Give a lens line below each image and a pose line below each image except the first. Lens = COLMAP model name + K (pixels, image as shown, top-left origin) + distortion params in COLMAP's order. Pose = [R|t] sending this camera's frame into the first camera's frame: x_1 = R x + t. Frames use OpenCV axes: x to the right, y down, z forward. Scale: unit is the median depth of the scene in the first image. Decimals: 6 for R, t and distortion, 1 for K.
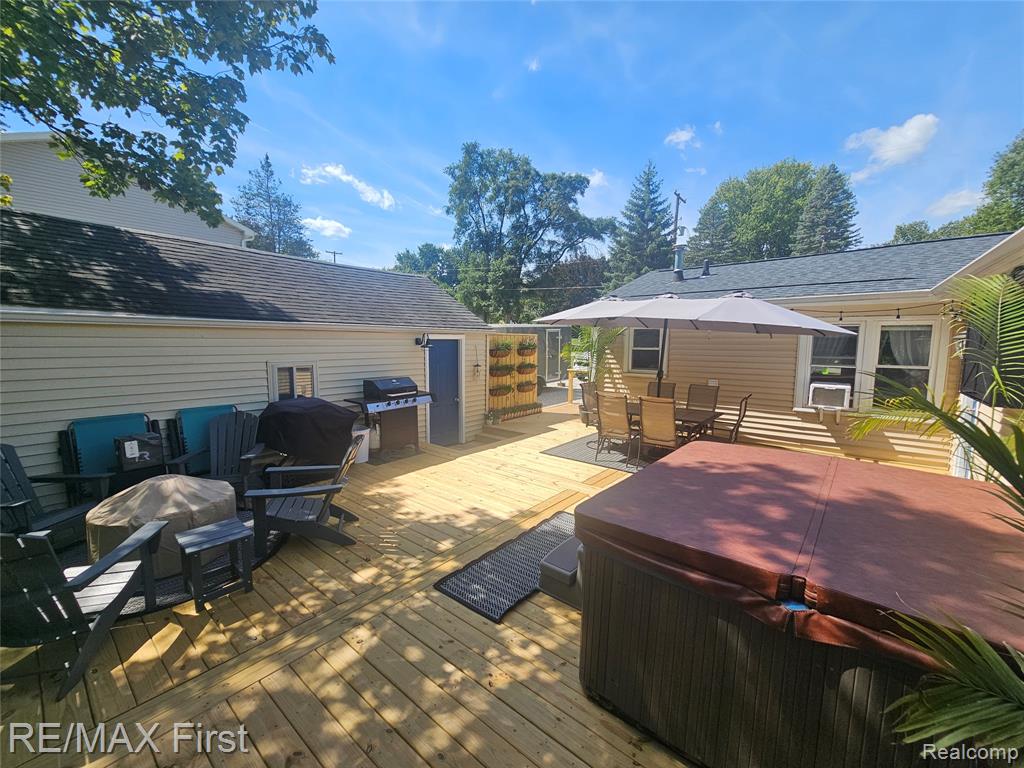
lens RADIAL K [[418.2, 0, 502.7], [0, 418.2, 384.7], [0, 0, 1]] dist [0.001951, 0.000022]
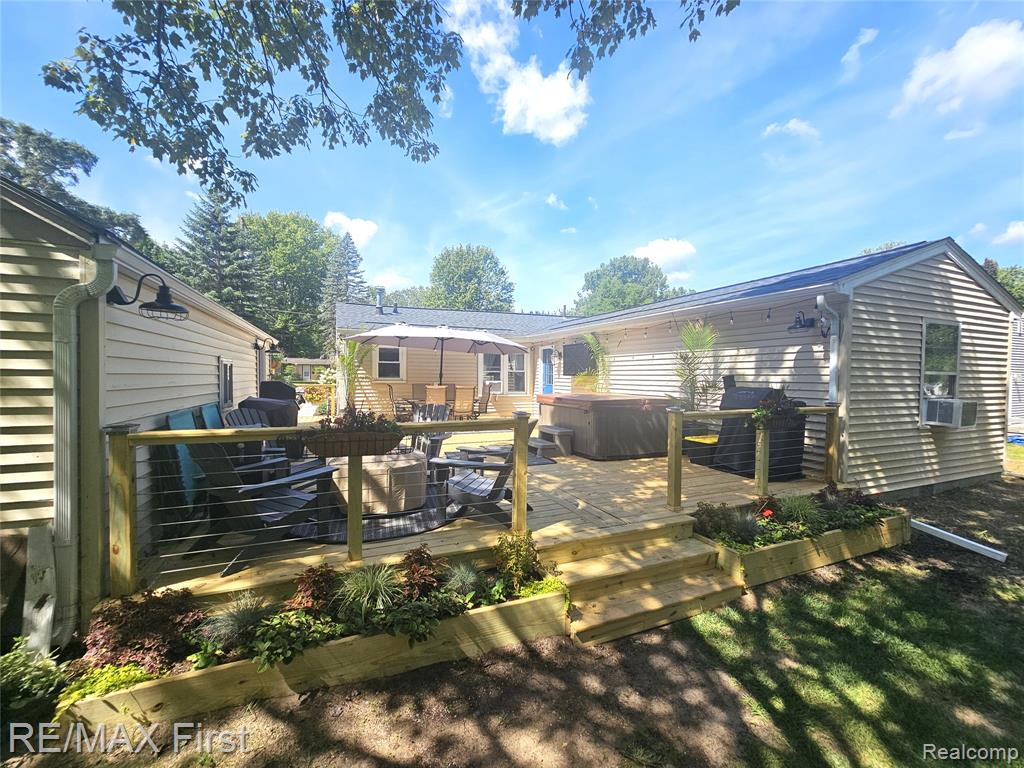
lens RADIAL K [[418.2, 0, 513.0], [0, 418.2, 384.0], [0, 0, 1]] dist [0.001951, 0.000022]
pose [[0.455854, -0.019374, 0.889844, -0.140116], [0.087492, 0.995897, -0.023138, 0.010312], [-0.885744, 0.088401, 0.455679, 0.006927]]
